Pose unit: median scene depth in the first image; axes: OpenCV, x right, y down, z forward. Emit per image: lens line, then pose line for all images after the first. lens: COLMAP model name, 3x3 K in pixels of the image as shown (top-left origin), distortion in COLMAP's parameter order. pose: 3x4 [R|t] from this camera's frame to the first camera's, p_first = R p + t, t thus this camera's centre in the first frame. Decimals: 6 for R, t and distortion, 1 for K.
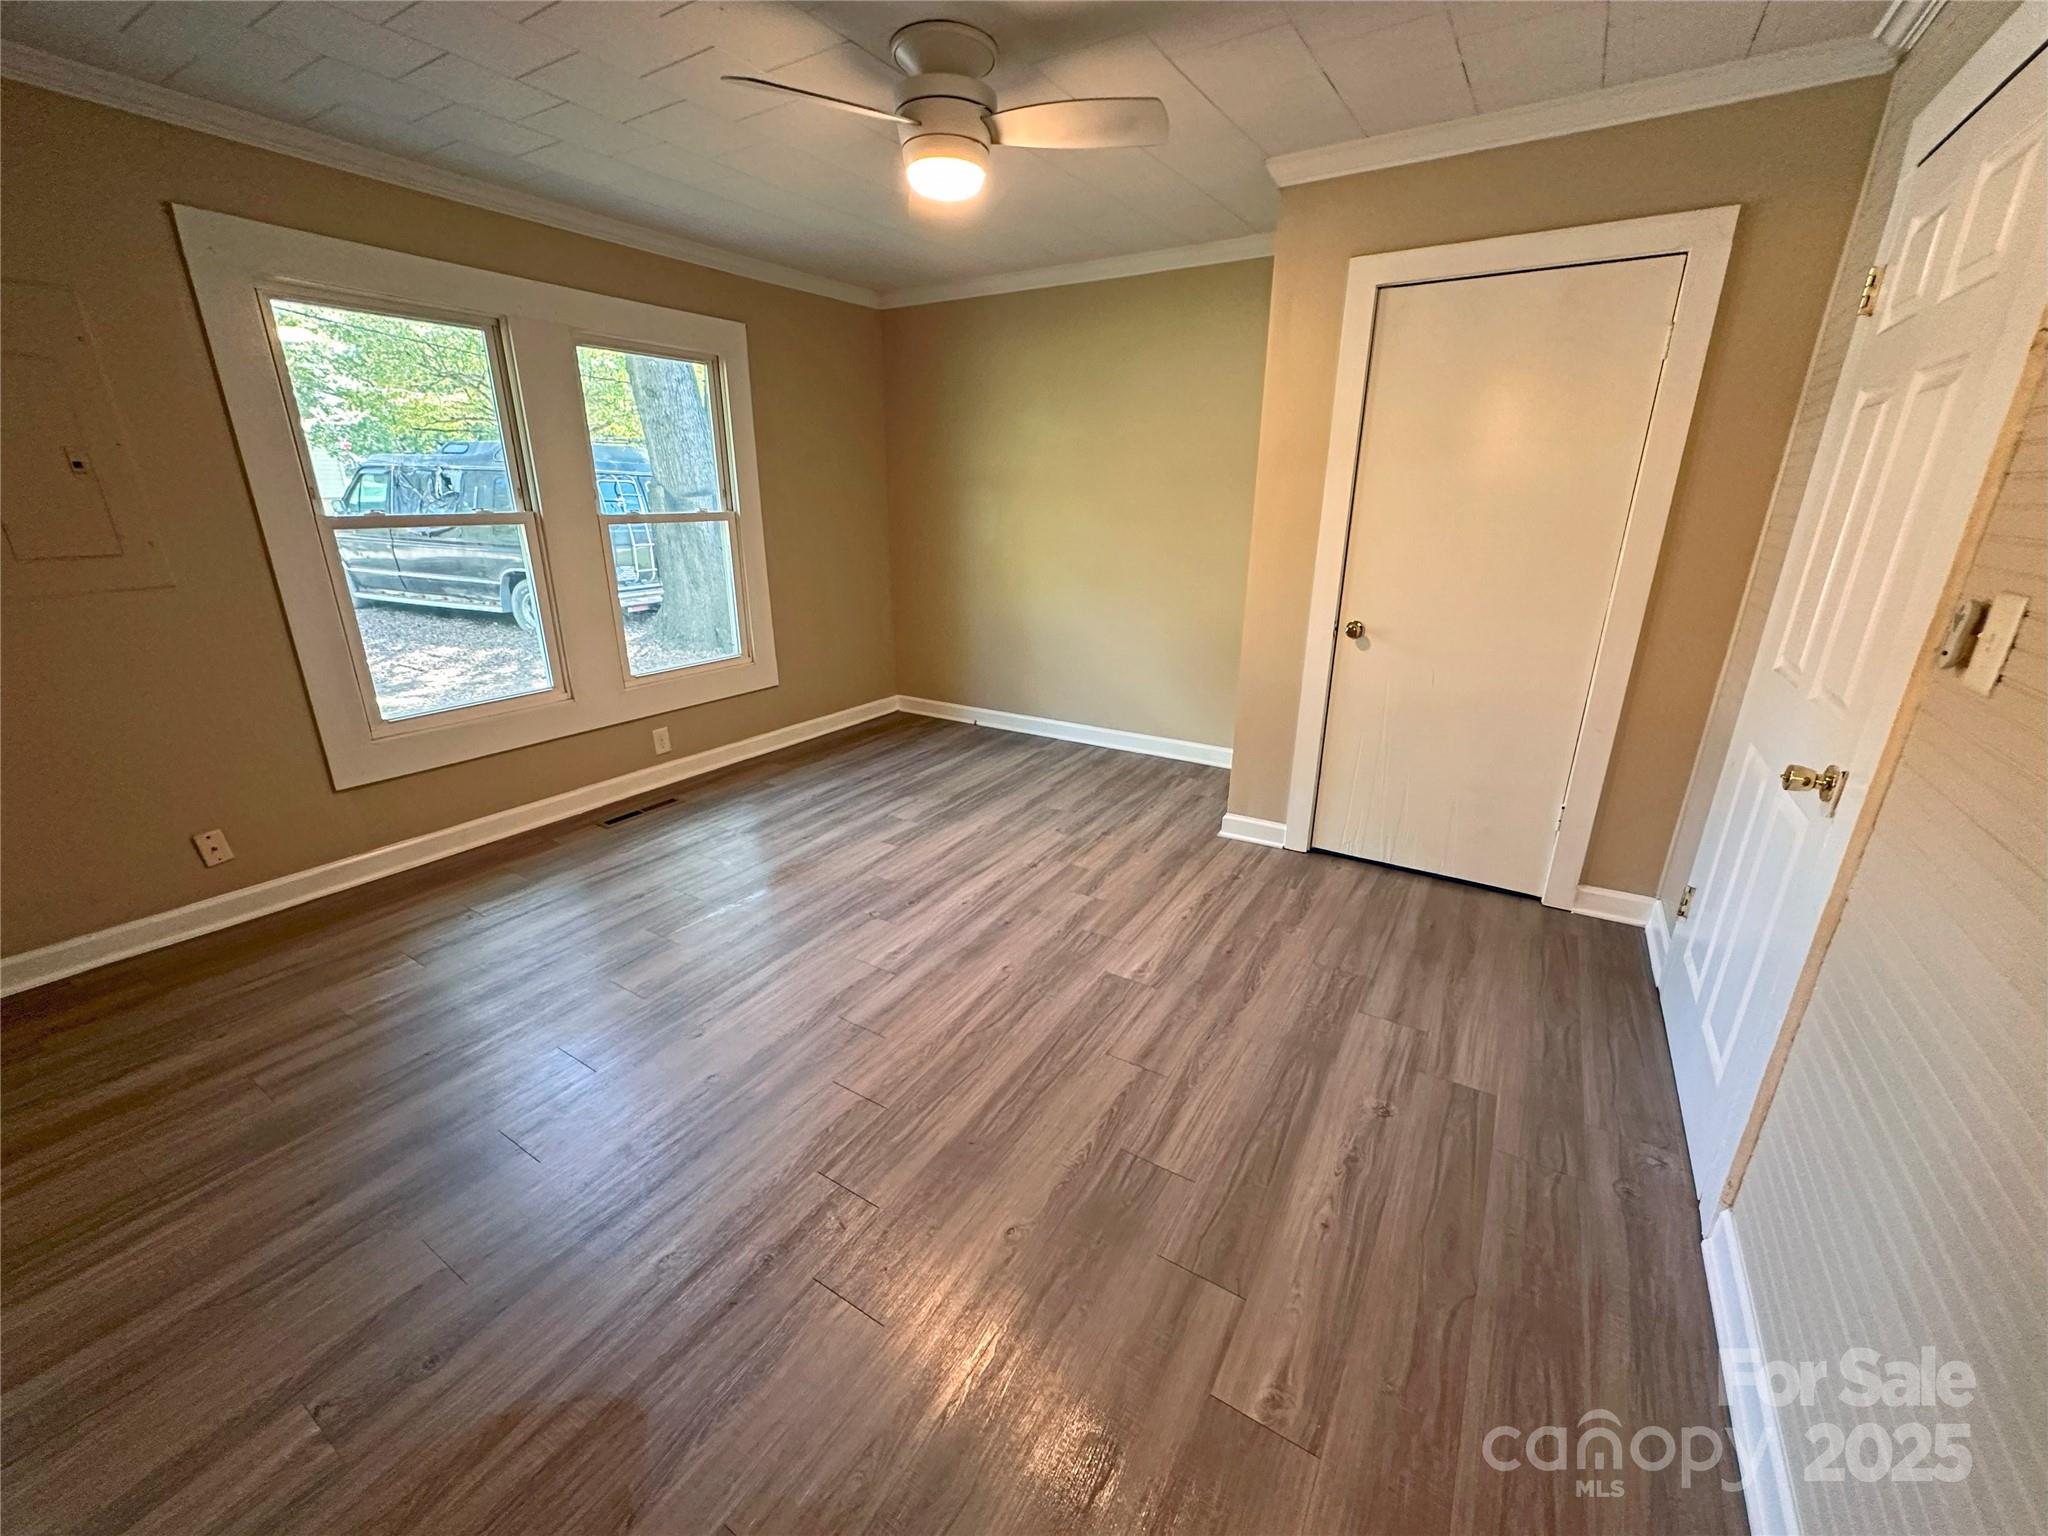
lens RADIAL K [[813.6, 0, 1023.6], [0, 813.6, 769.2], [0, 0, 1]] dist [-0.002291, 0.000296]
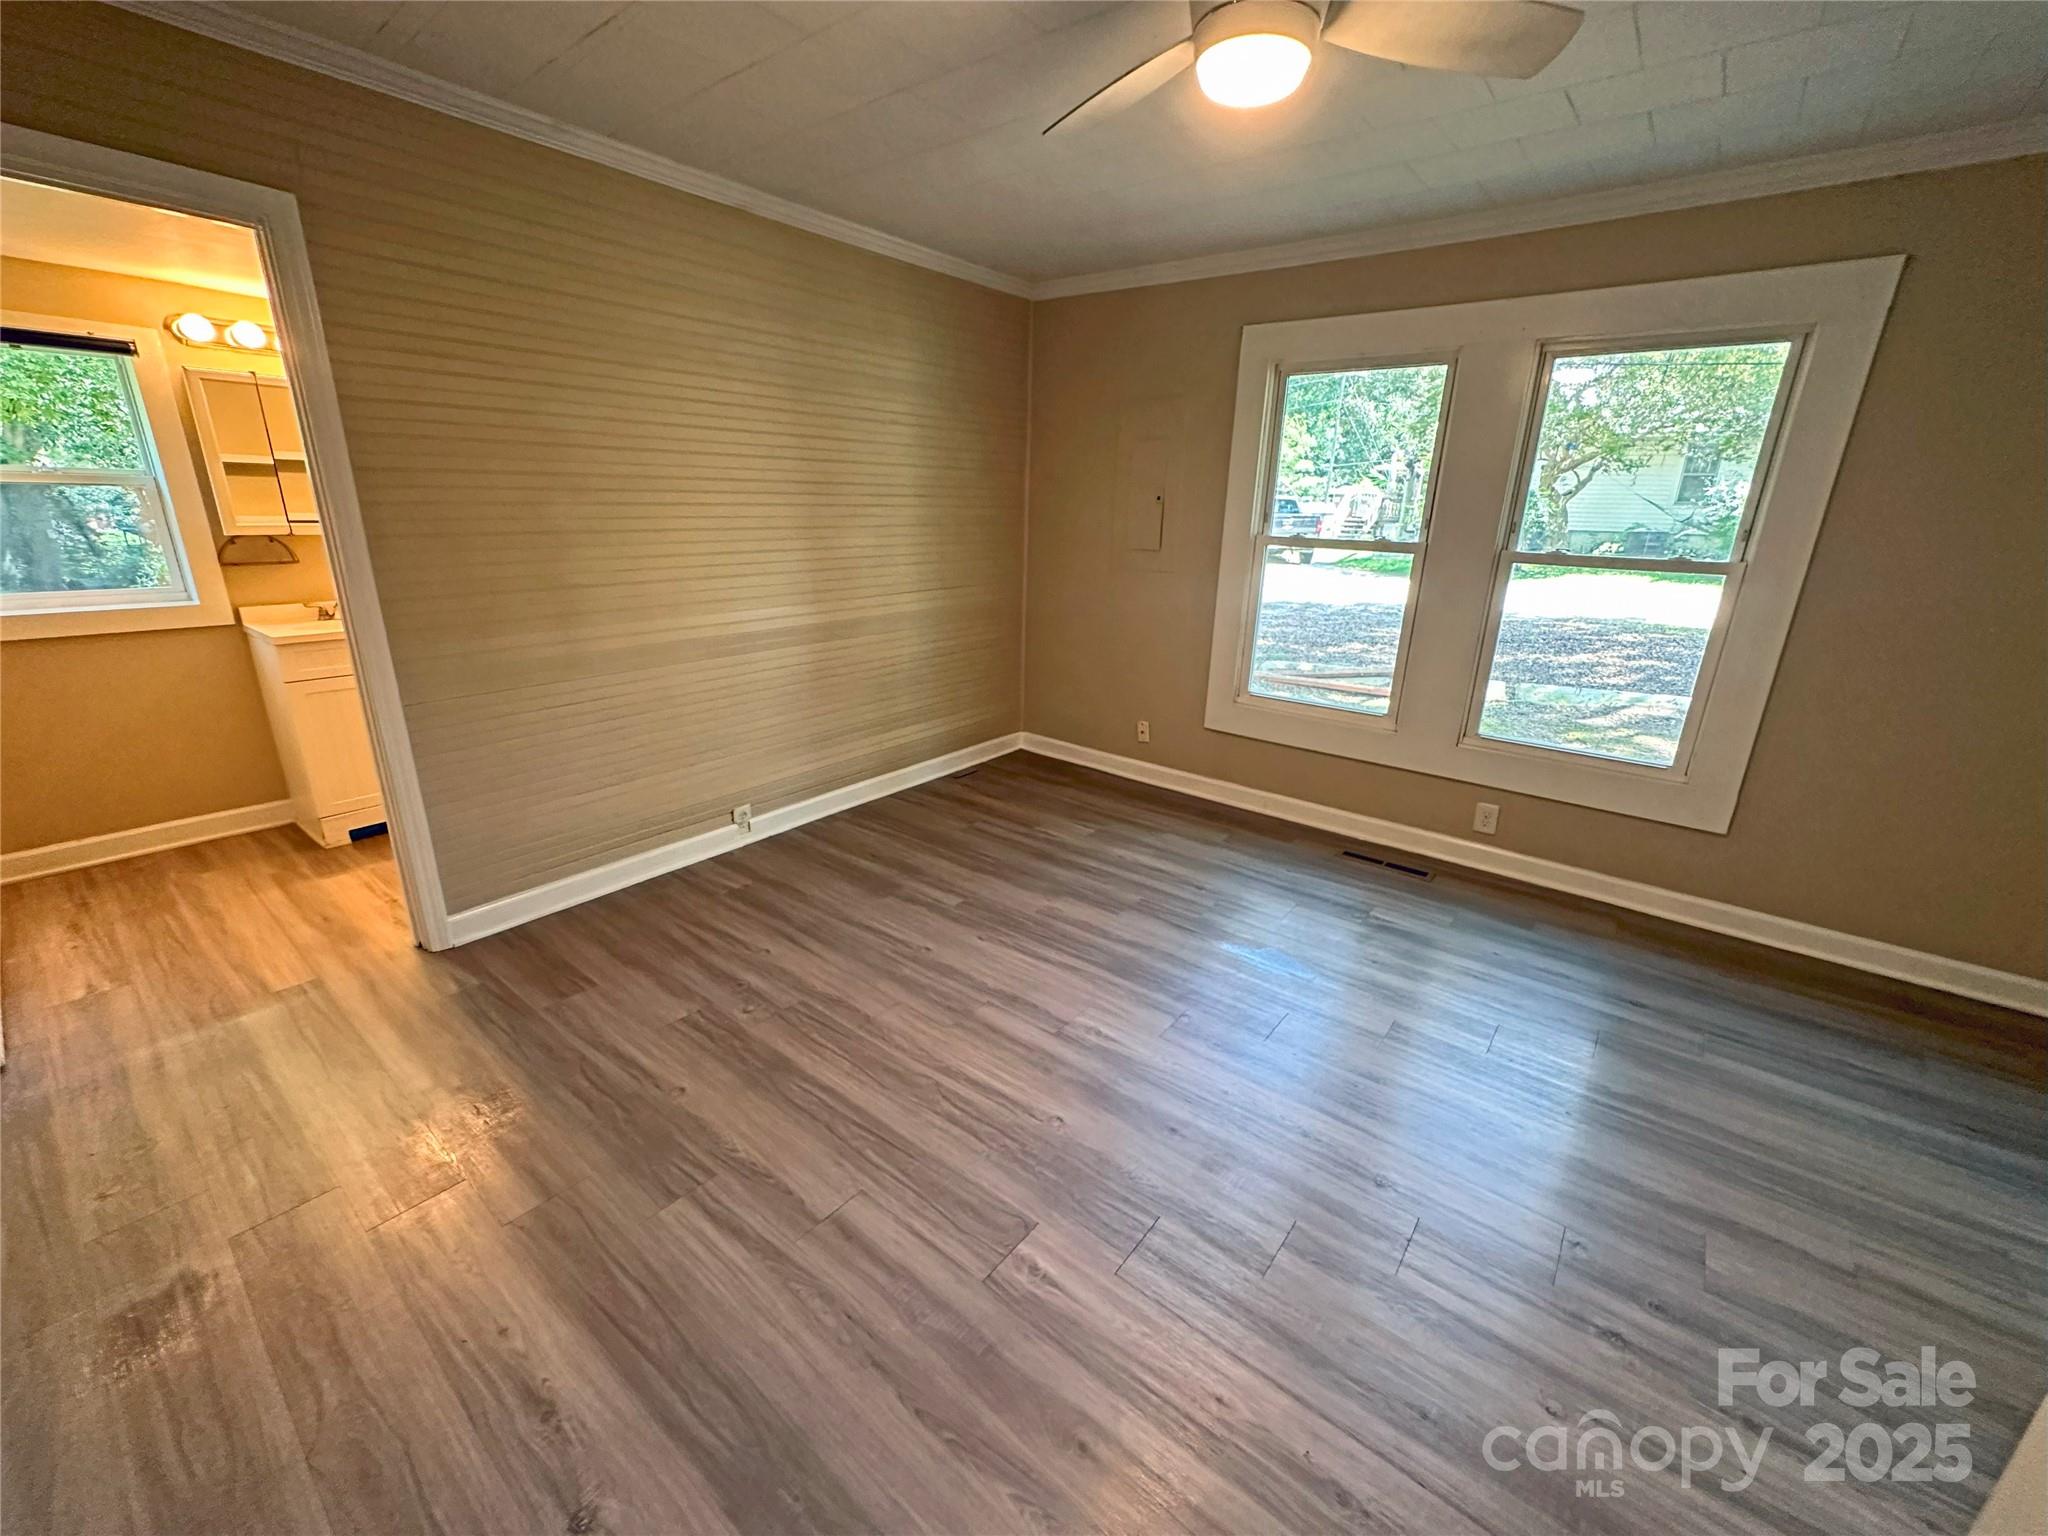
lens RADIAL K [[813.6, 0, 1028.2], [0, 813.6, 769.1], [0, 0, 1]] dist [-0.002291, 0.000296]
pose [[-0.111835, 0.302054, -0.946708, 0.506426], [-0.348013, 0.880447, 0.322024, -0.240441], [0.930795, 0.365481, 0.006654, 0.689602]]
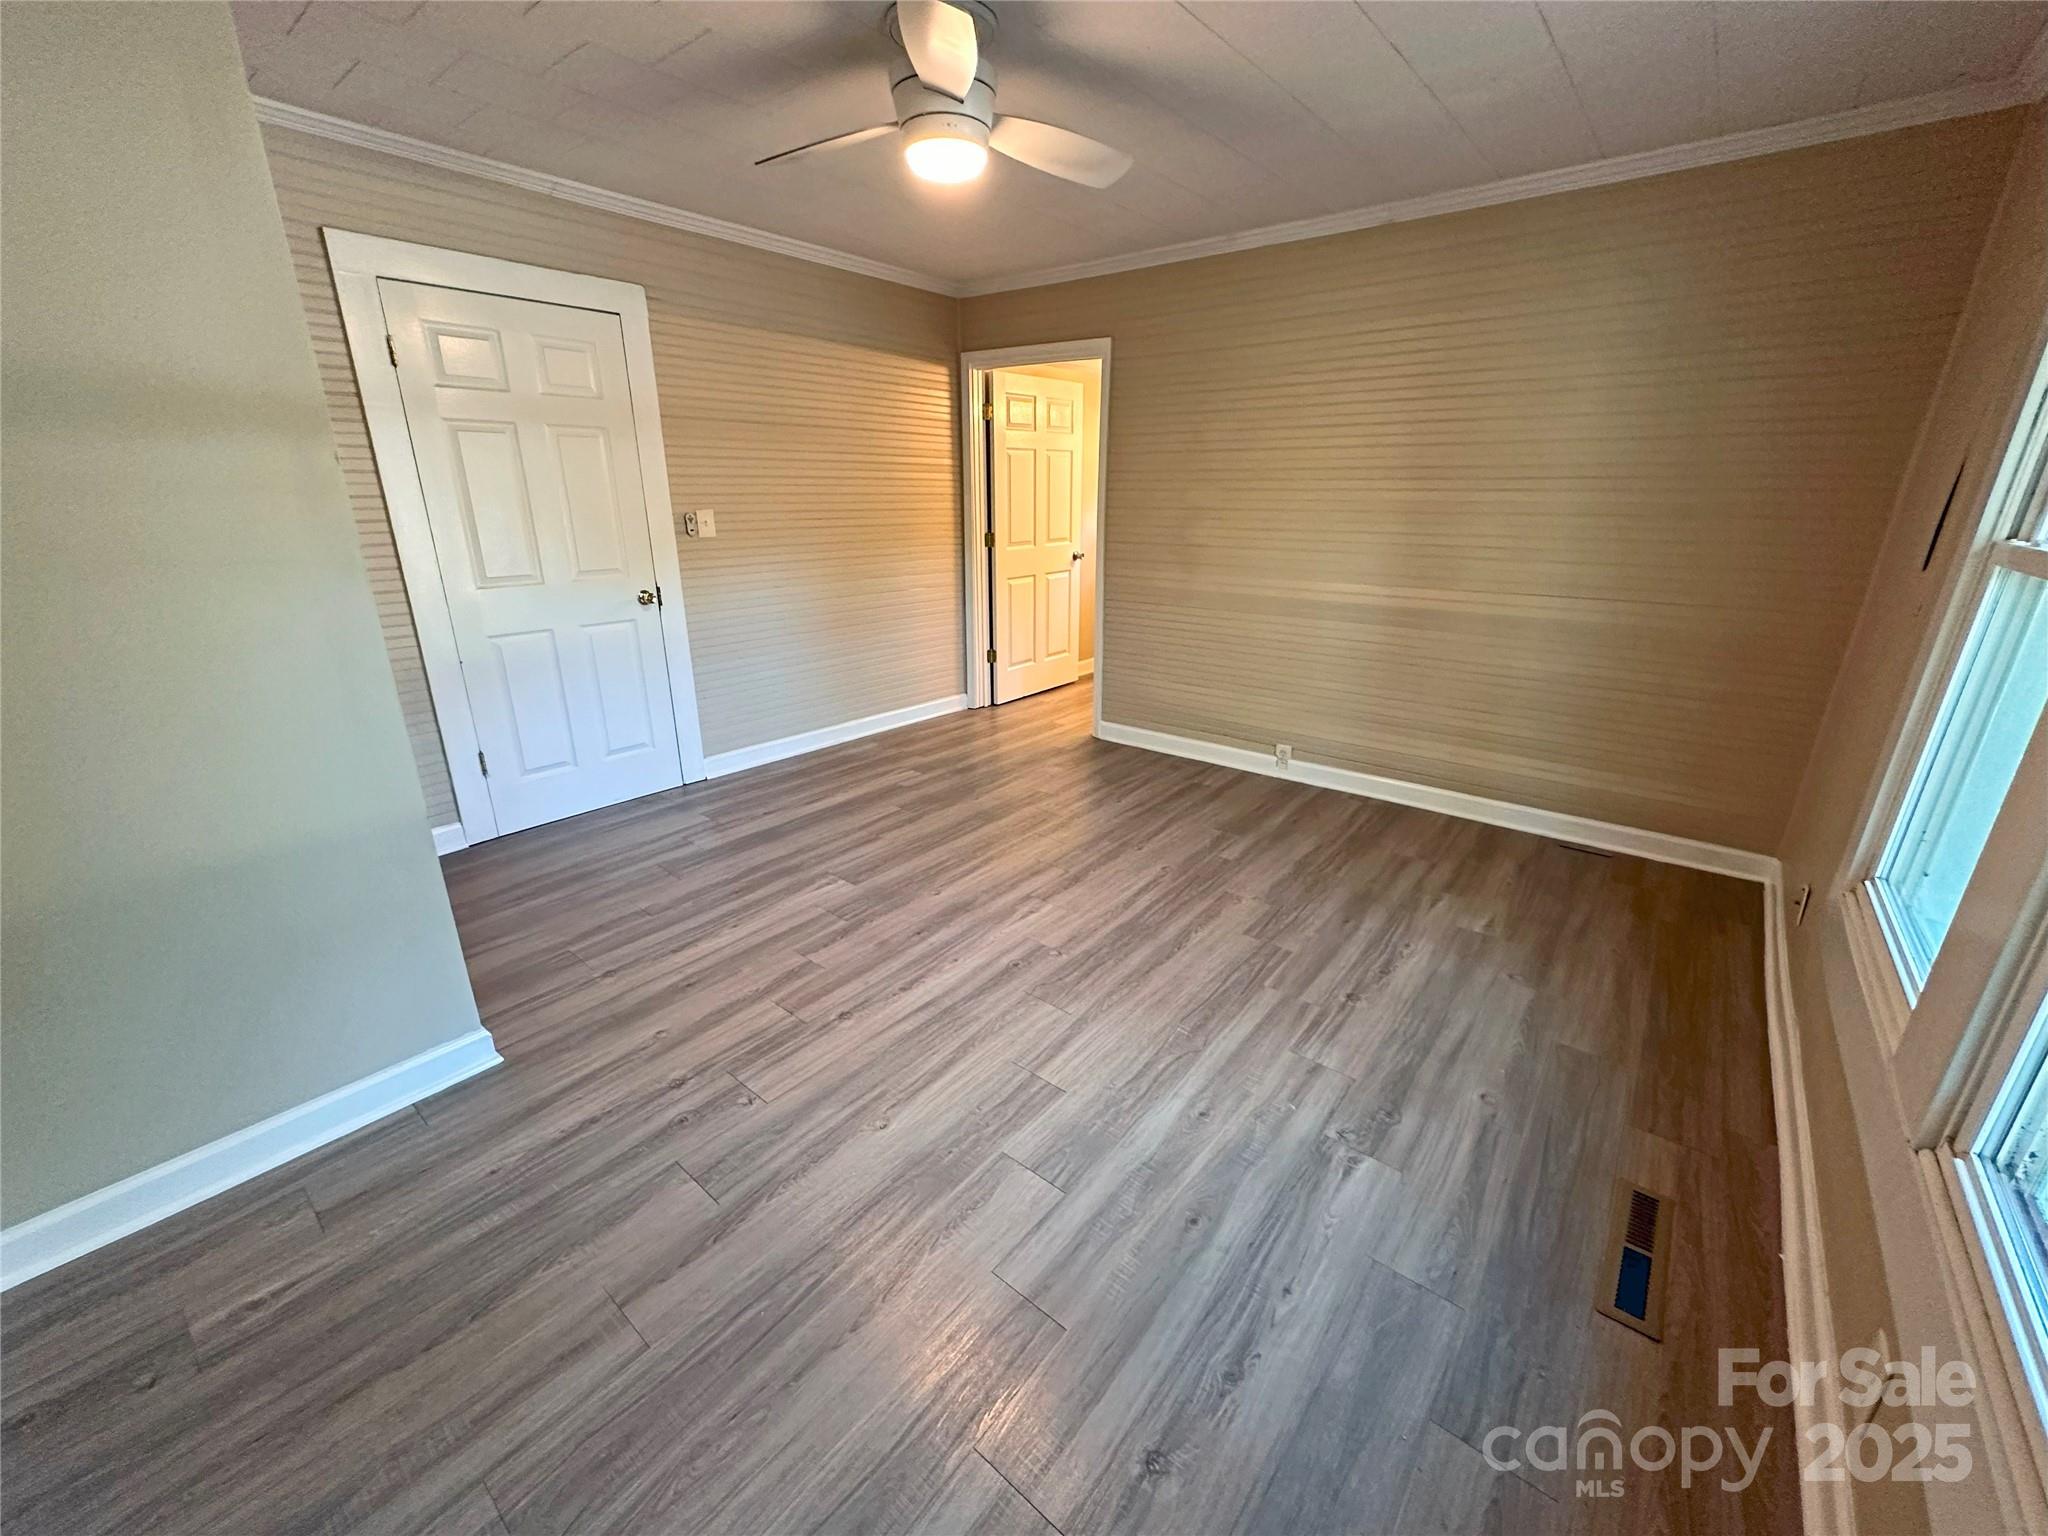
lens RADIAL K [[813.6, 0, 1026.6], [0, 813.6, 768.7], [0, 0, 1]] dist [-0.002291, 0.000296]
pose [[-0.992257, -0.050790, 0.113346, -0.223419], [0.030353, 0.785743, 0.617808, -0.501785], [-0.120439, 0.616464, -0.778117, 1.456248]]
